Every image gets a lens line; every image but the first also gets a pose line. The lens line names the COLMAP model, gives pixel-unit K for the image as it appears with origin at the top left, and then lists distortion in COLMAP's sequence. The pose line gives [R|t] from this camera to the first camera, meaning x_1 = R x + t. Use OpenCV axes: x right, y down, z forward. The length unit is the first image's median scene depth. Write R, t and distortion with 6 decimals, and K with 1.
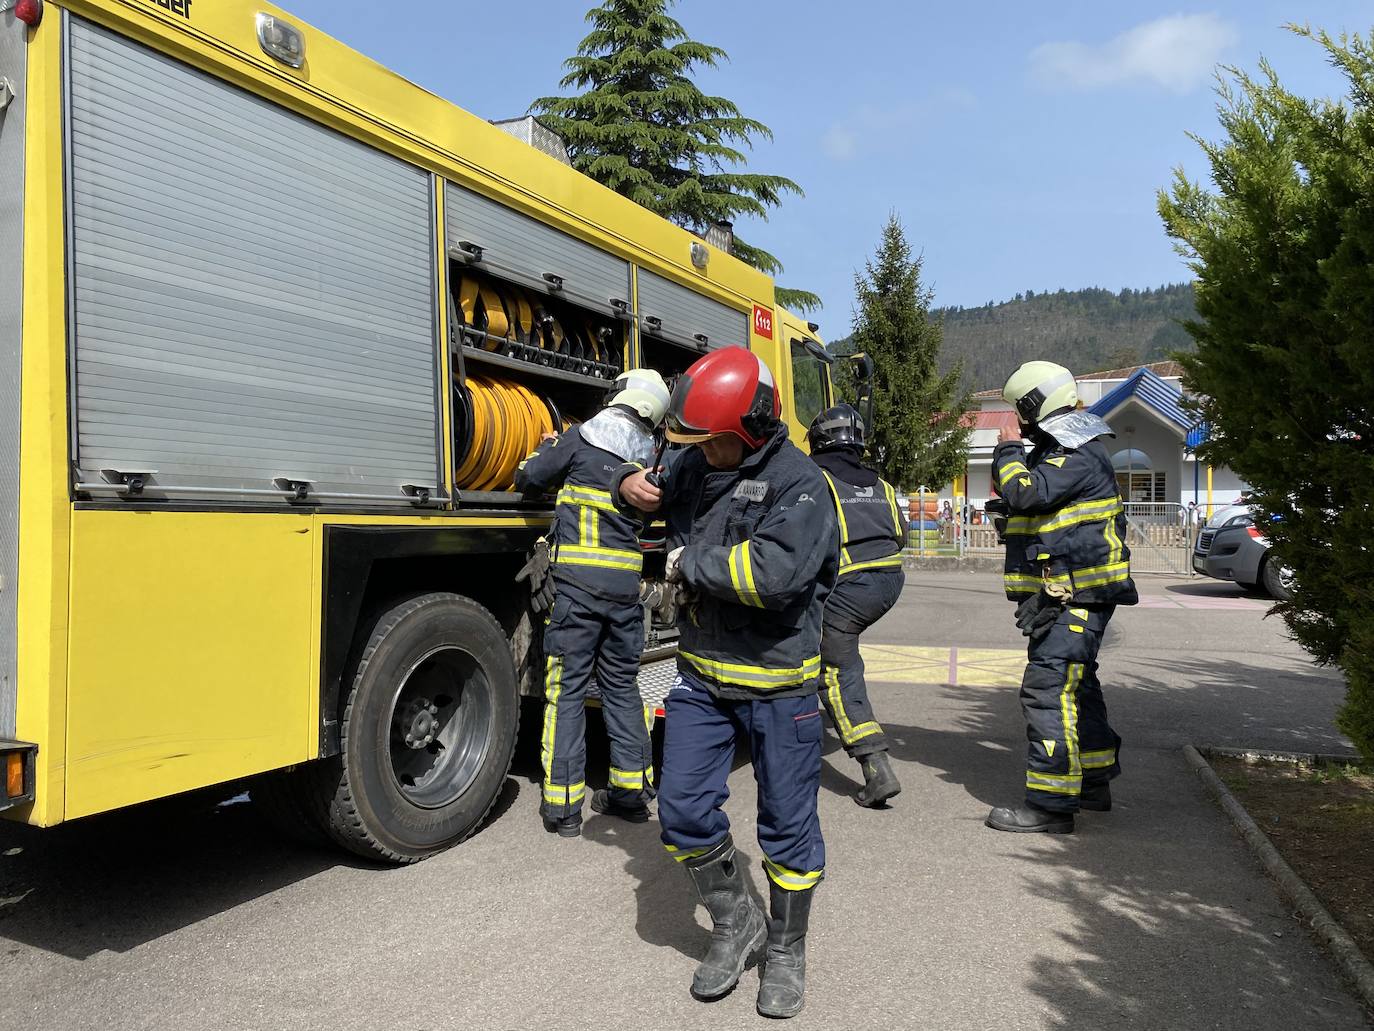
lens RADIAL K [[1046.3, 0, 684.1], [0, 1046.3, 514.8], [0, 0, 1]] dist [0.038085, -0.035029]
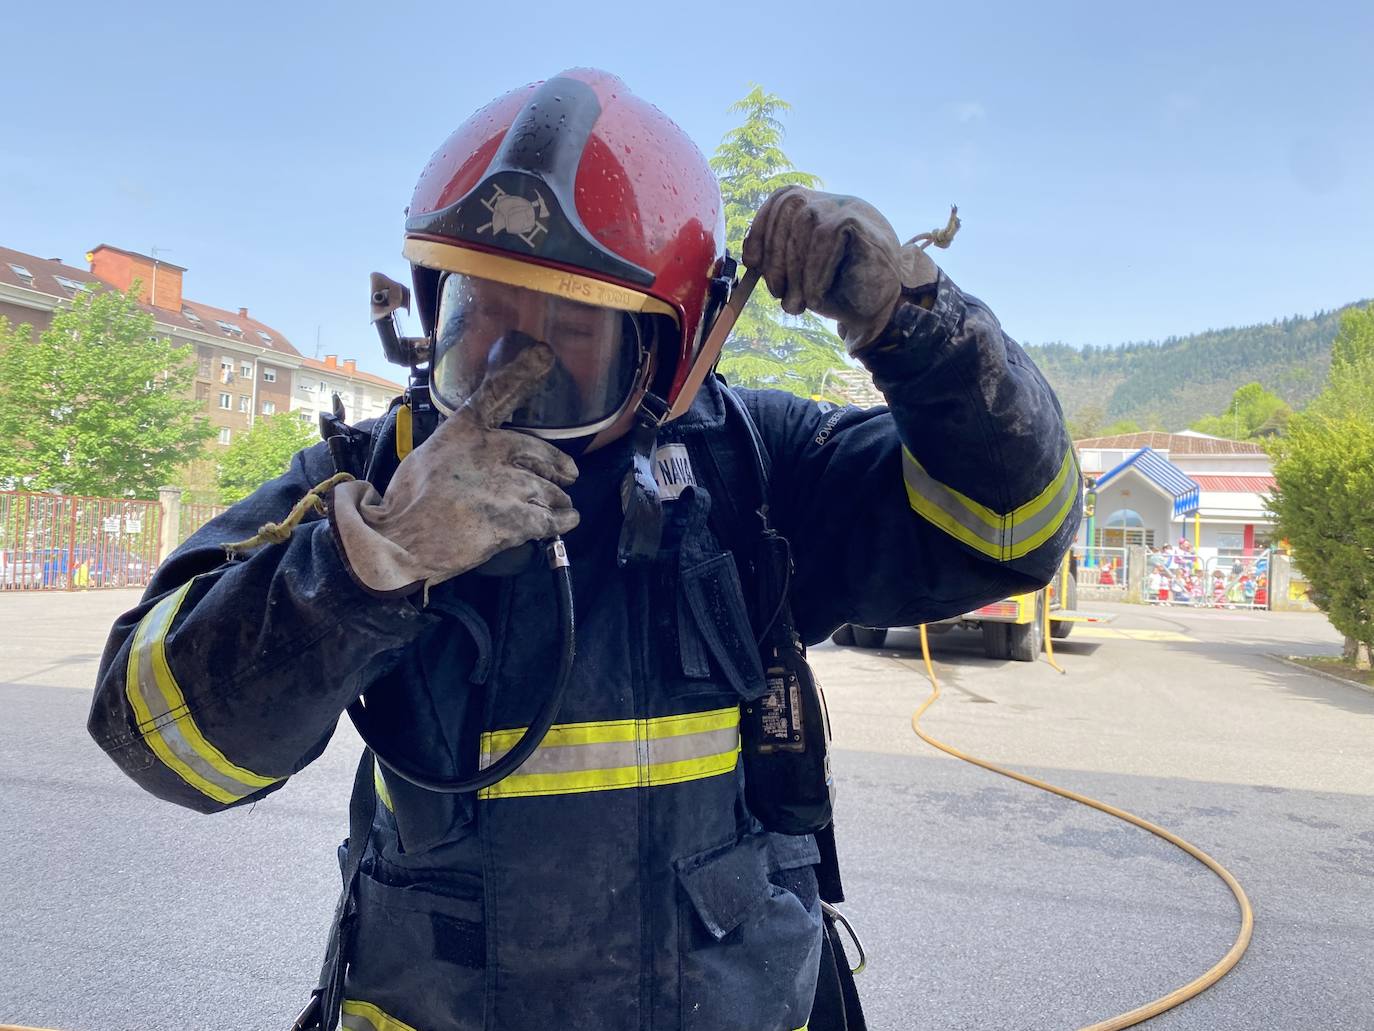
lens RADIAL K [[1046.3, 0, 689.9], [0, 1046.3, 516.6], [0, 0, 1]] dist [0.038085, -0.035029]
pose [[0.998513, 0.038237, 0.038852, -0.123681], [-0.036952, 0.998763, -0.033276, 0.004078], [-0.040076, 0.031791, 0.998691, -0.181934]]
